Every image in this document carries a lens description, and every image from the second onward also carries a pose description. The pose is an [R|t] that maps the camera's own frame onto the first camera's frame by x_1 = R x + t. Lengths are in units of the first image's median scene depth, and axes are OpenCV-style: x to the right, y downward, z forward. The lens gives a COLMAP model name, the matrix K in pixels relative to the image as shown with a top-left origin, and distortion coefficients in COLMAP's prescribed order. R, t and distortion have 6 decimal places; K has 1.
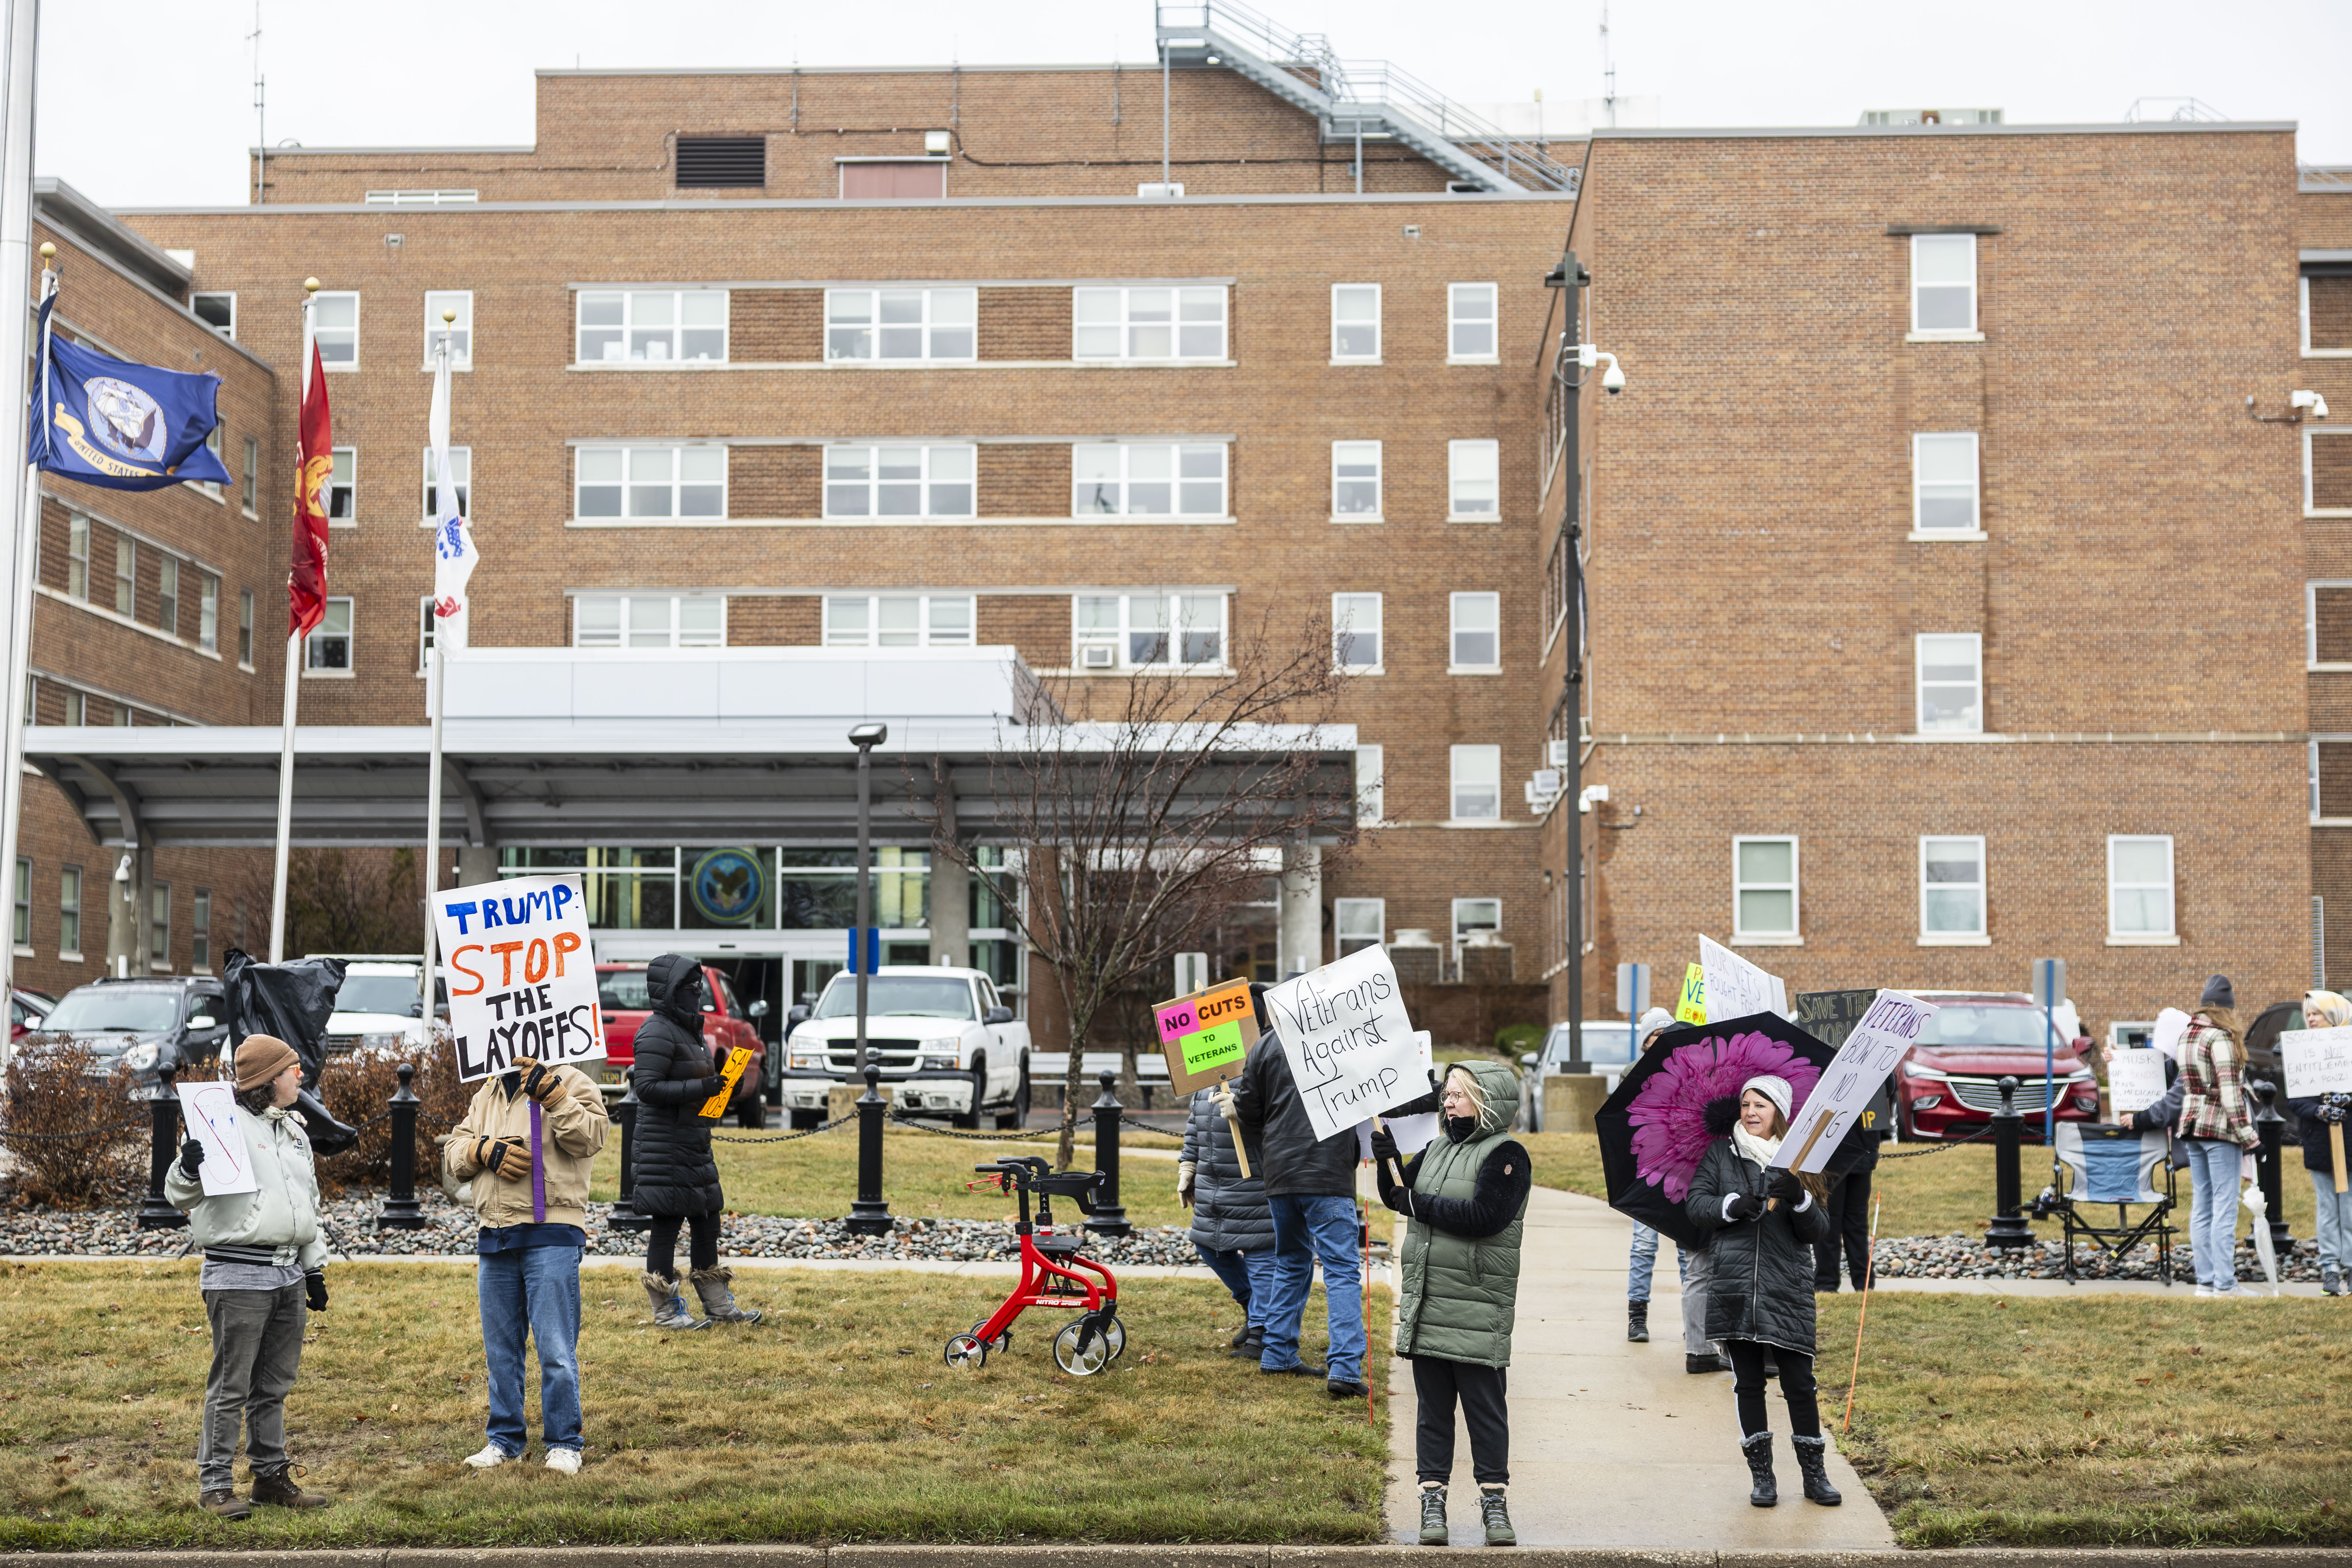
lens RADIAL K [[3729.6, 0, 1176.0], [0, 3729.6, 784.0], [0, 0, 1]] dist [0.018580, 0.007476]
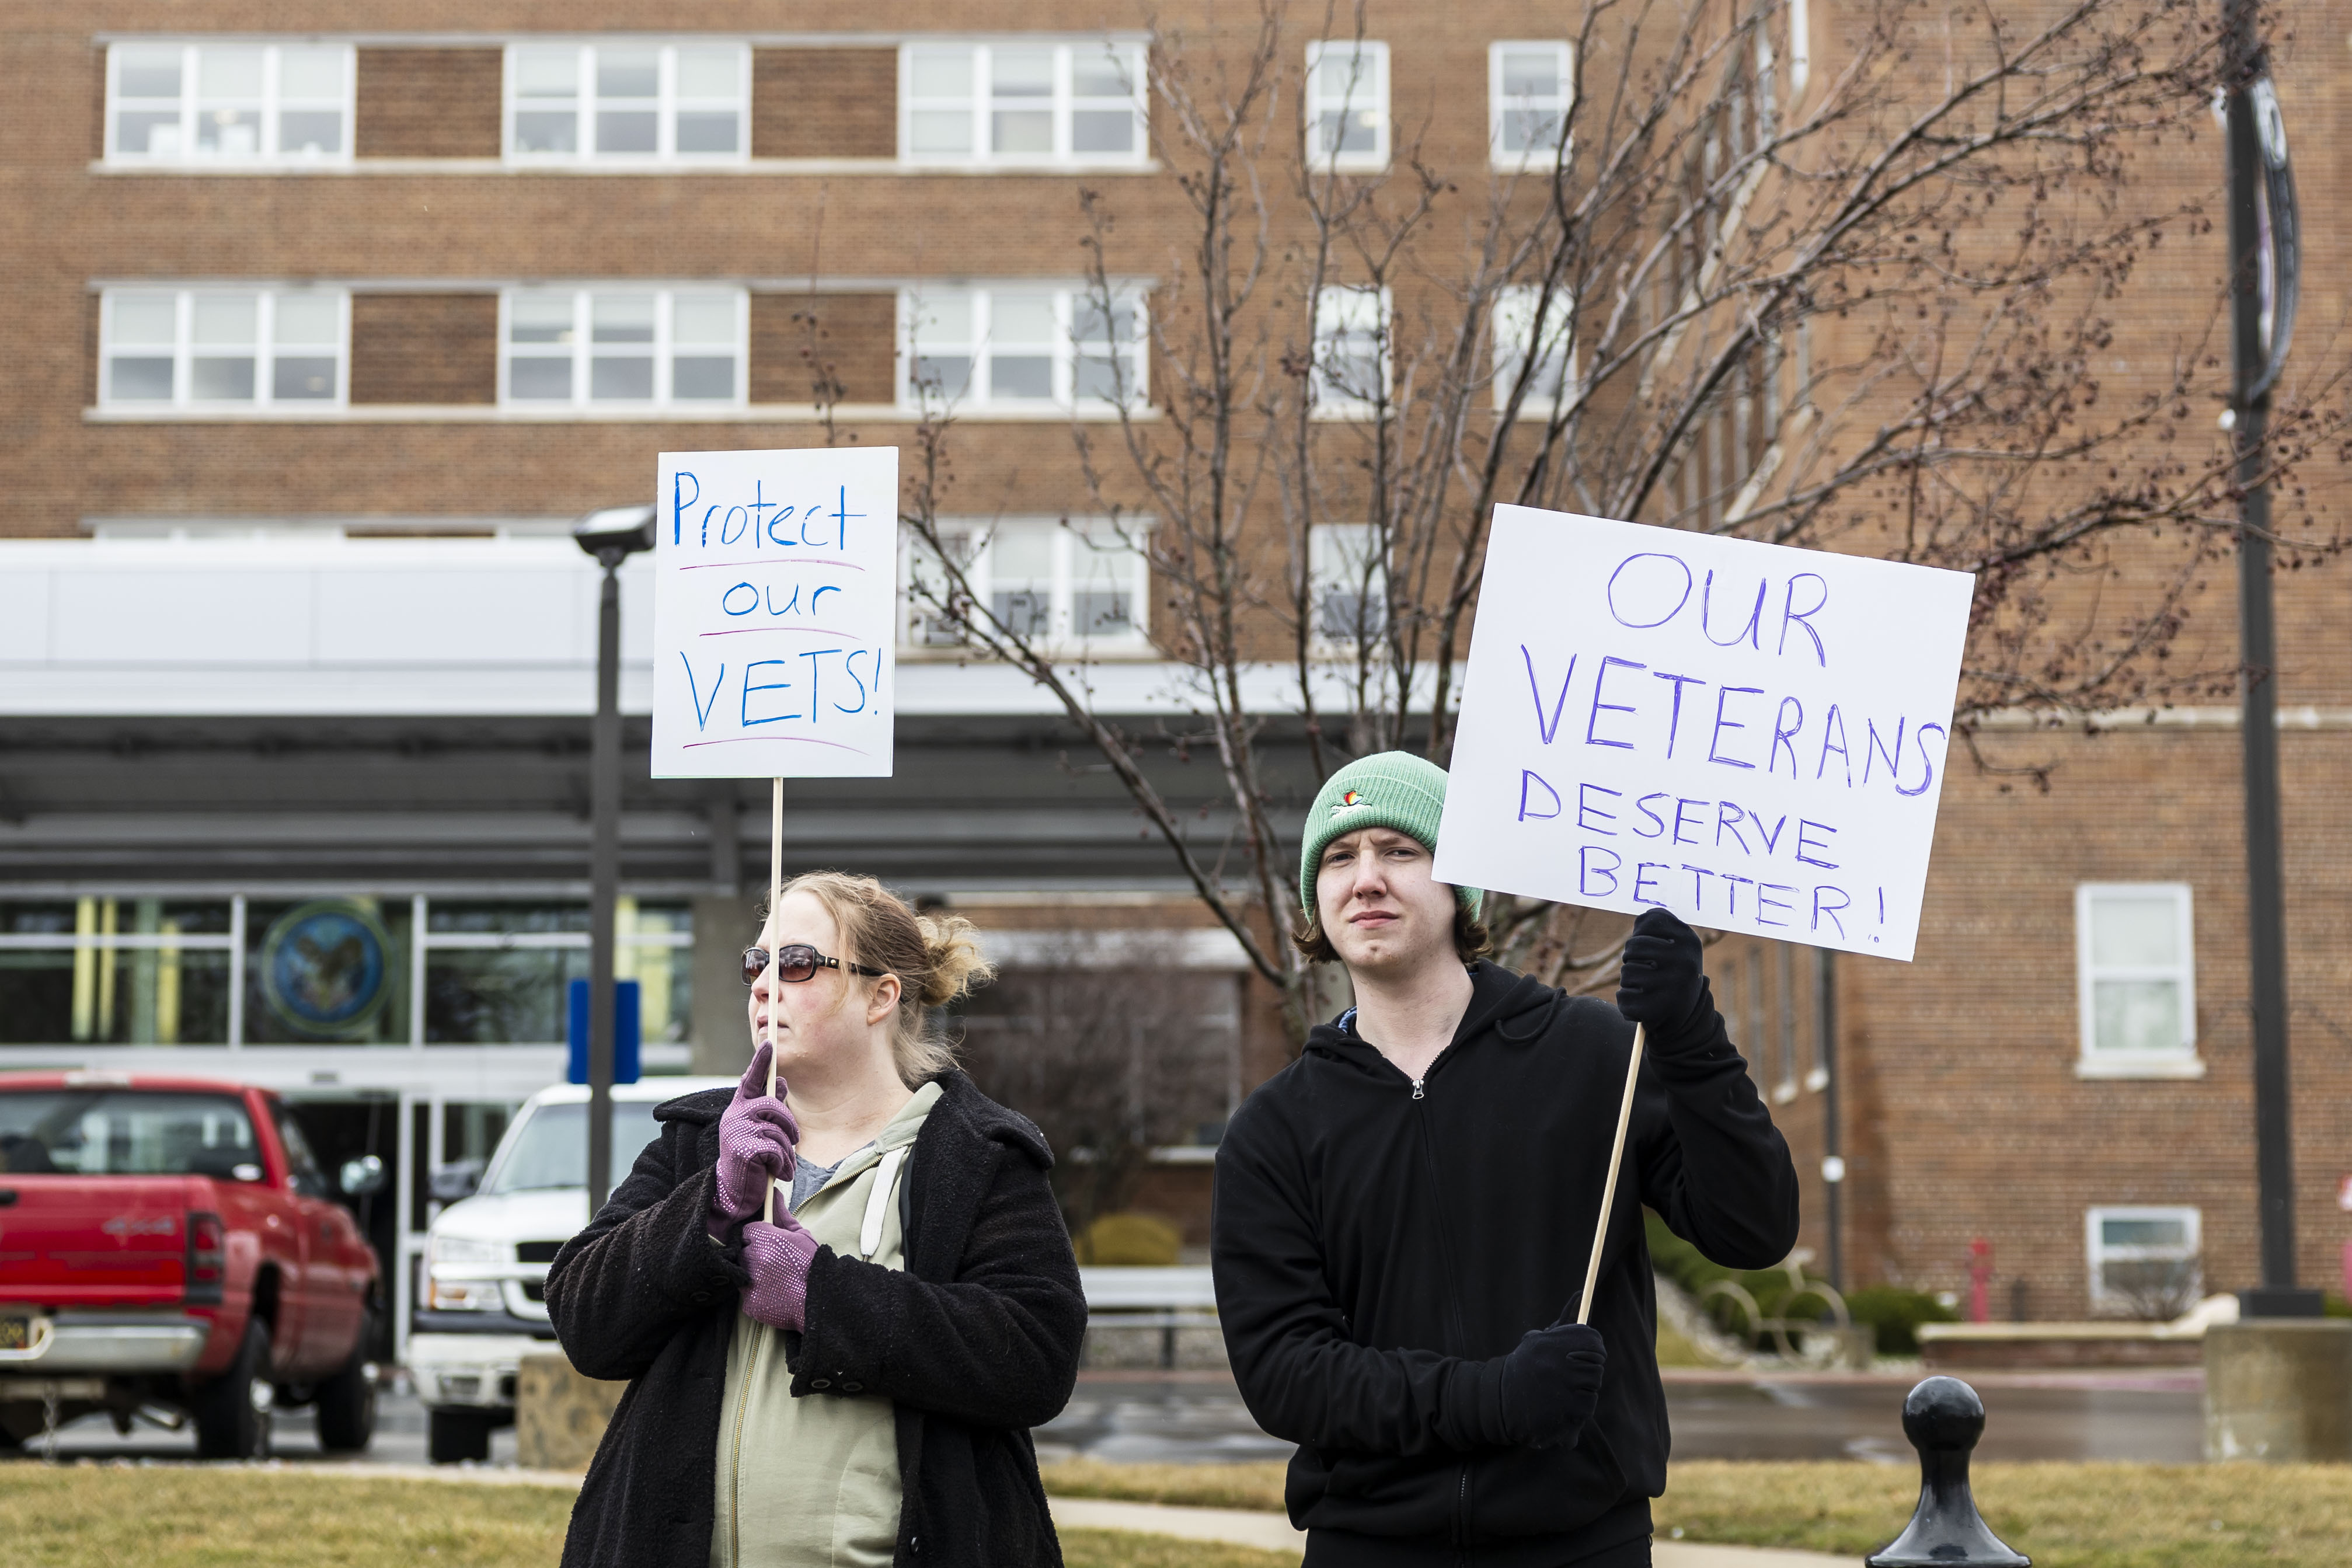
lens RADIAL K [[4600.3, 0, 1167.8], [0, 4600.3, 639.8], [0, 0, 1]] dist [-0.026051, 0.262437]
pose [[0.998632, 0.004166, 0.052131, -0.029167], [-0.000935, 0.998085, -0.061851, 0.019994], [-0.052289, 0.061718, 0.996723, 0.291553]]
